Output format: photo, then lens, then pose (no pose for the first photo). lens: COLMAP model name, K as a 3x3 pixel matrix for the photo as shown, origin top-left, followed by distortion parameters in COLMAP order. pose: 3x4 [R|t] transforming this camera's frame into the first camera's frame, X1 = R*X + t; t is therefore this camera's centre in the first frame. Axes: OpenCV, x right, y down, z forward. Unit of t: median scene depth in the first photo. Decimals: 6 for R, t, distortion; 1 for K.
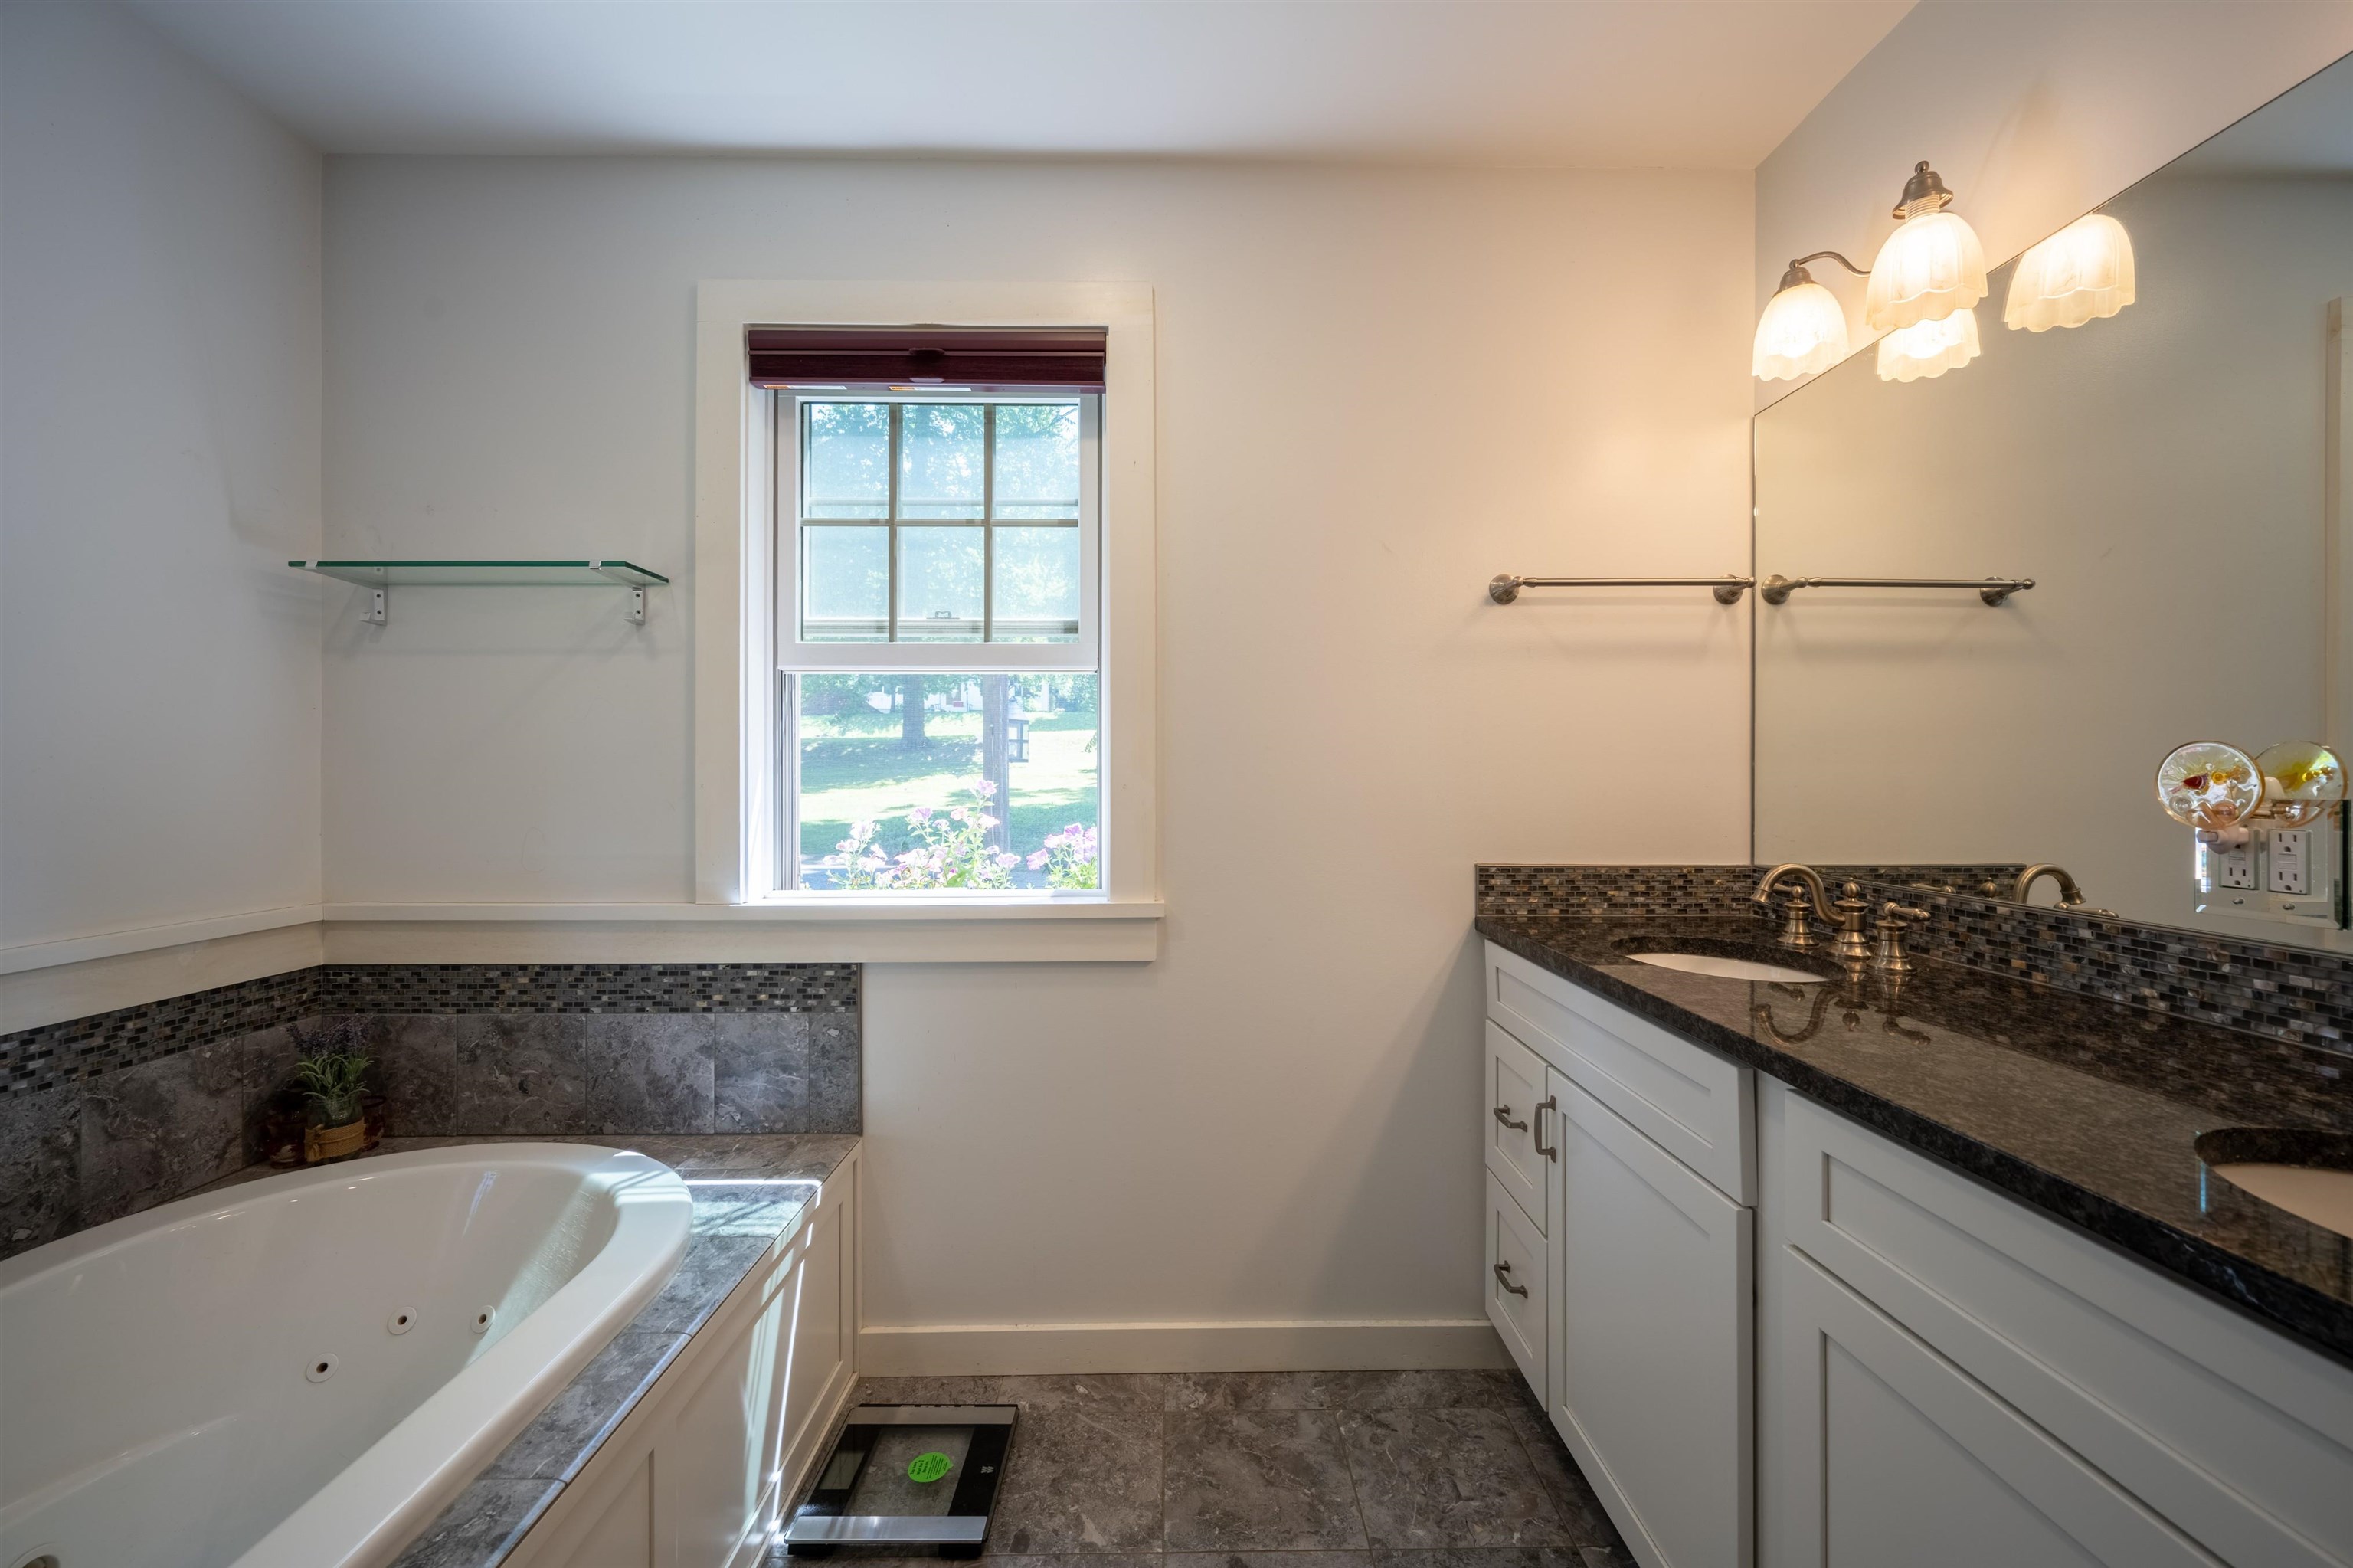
lens RADIAL K [[935.0, 0, 1179.9], [0, 935.0, 777.7], [0, 0, 1]] dist [0.000051, -0.000040]
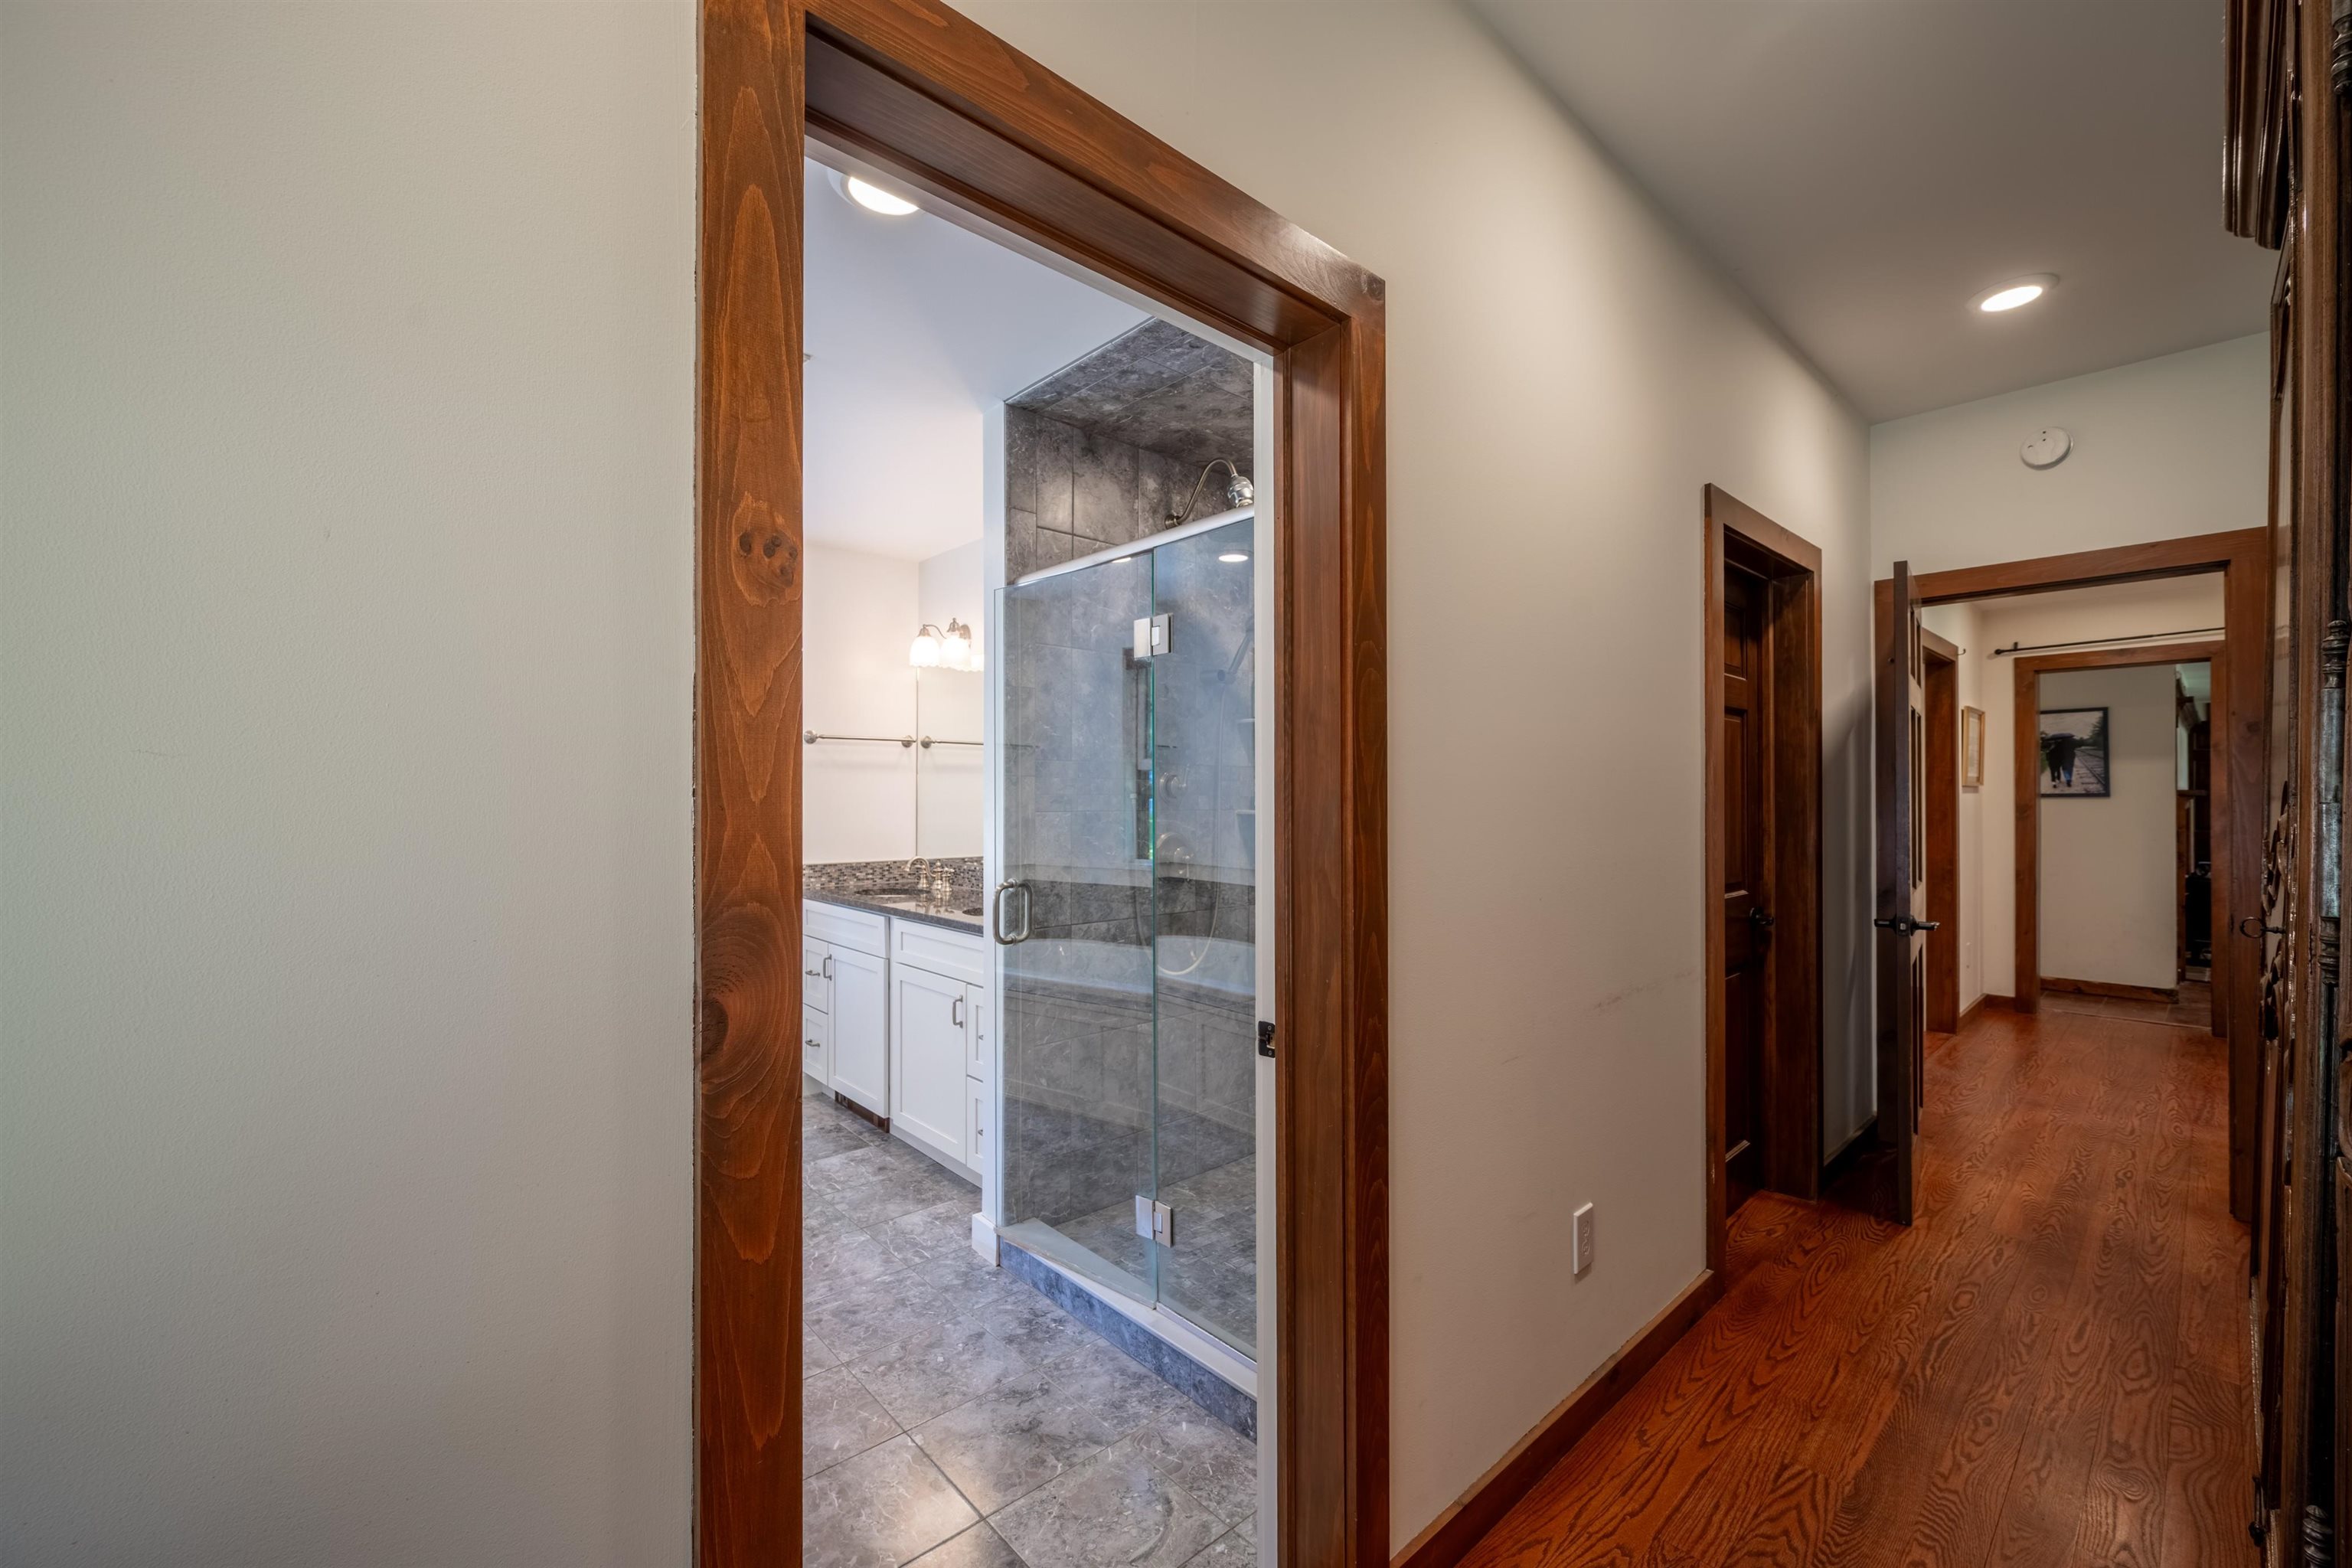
lens RADIAL K [[939.8, 0, 1173.4], [0, 939.8, 802.5], [0, 0, 1]] dist [-0.000437, -0.000011]
pose [[0.751687, 0.001144, 0.659519, -0.471876], [-0.004405, 0.999985, 0.003285, -0.061715], [-0.659505, -0.005374, 0.751681, -1.234064]]
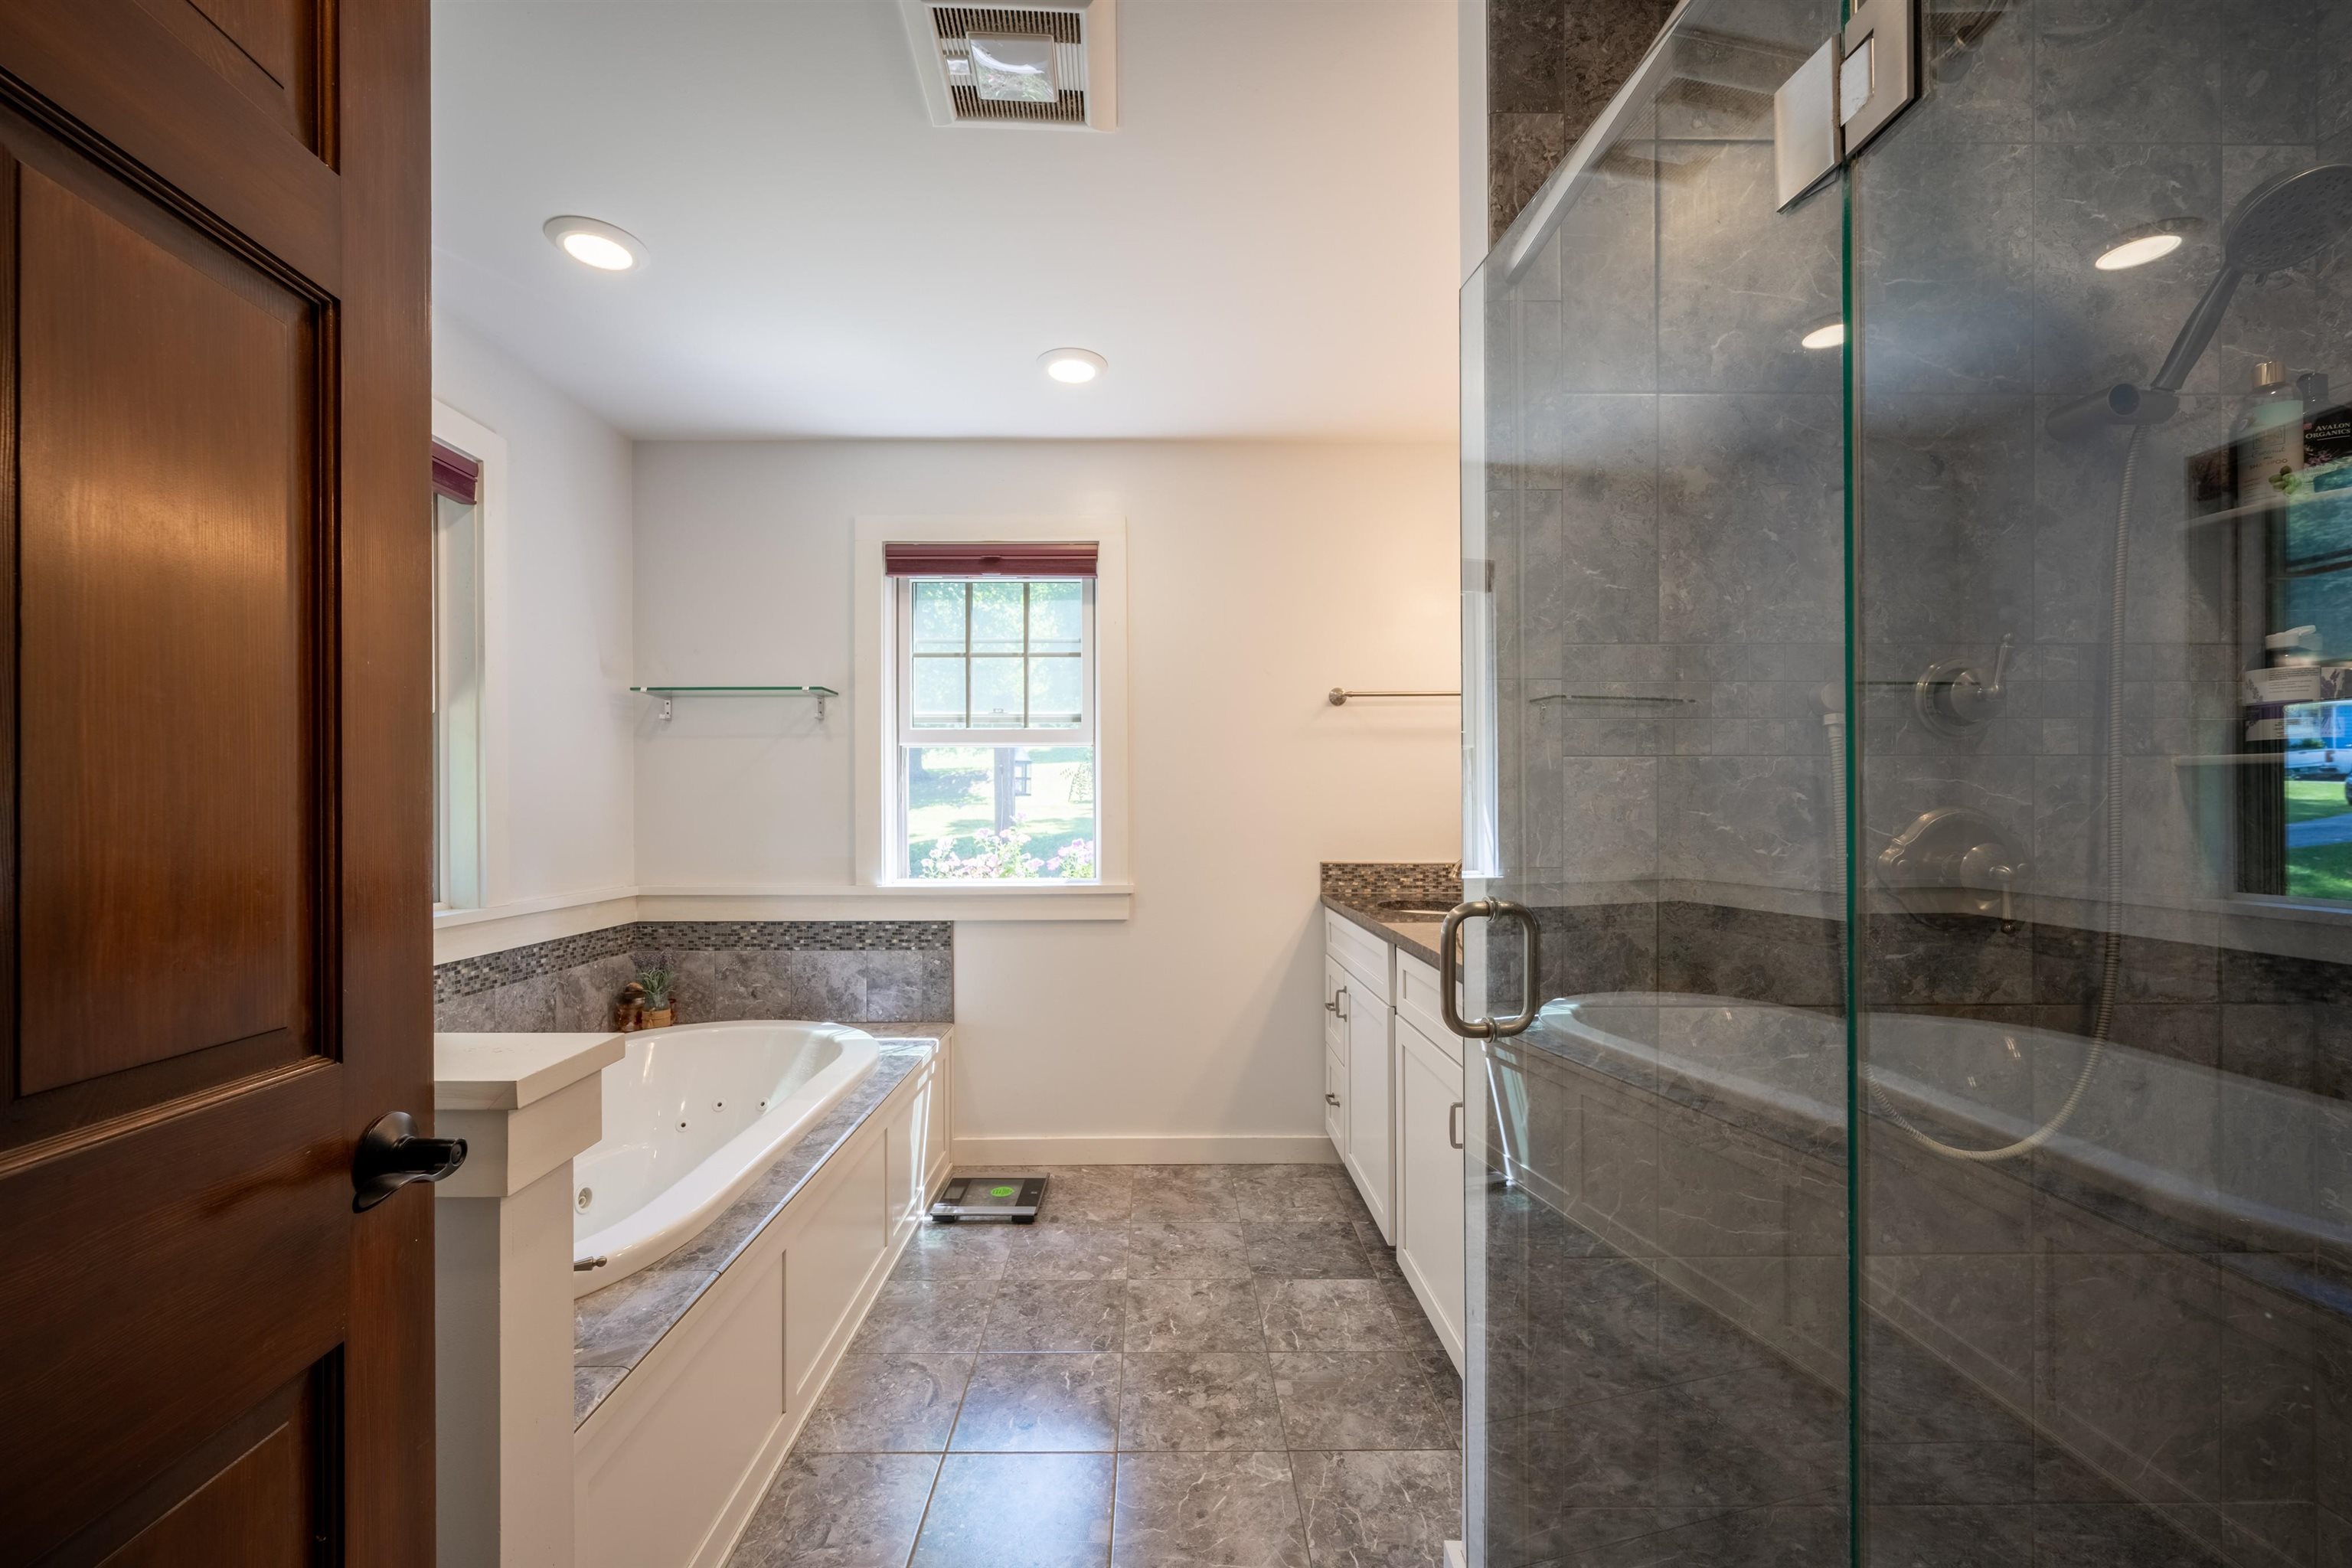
lens RADIAL K [[922.5, 0, 1163.6], [0, 922.5, 816.0], [0, 0, 1]] dist [0.000261, 0.000000]
pose [[0.999986, -0.001569, -0.005038, 0.046677], [0.001611, 0.999963, 0.008424, -0.003833], [0.005025, -0.008432, 0.999952, -0.661942]]
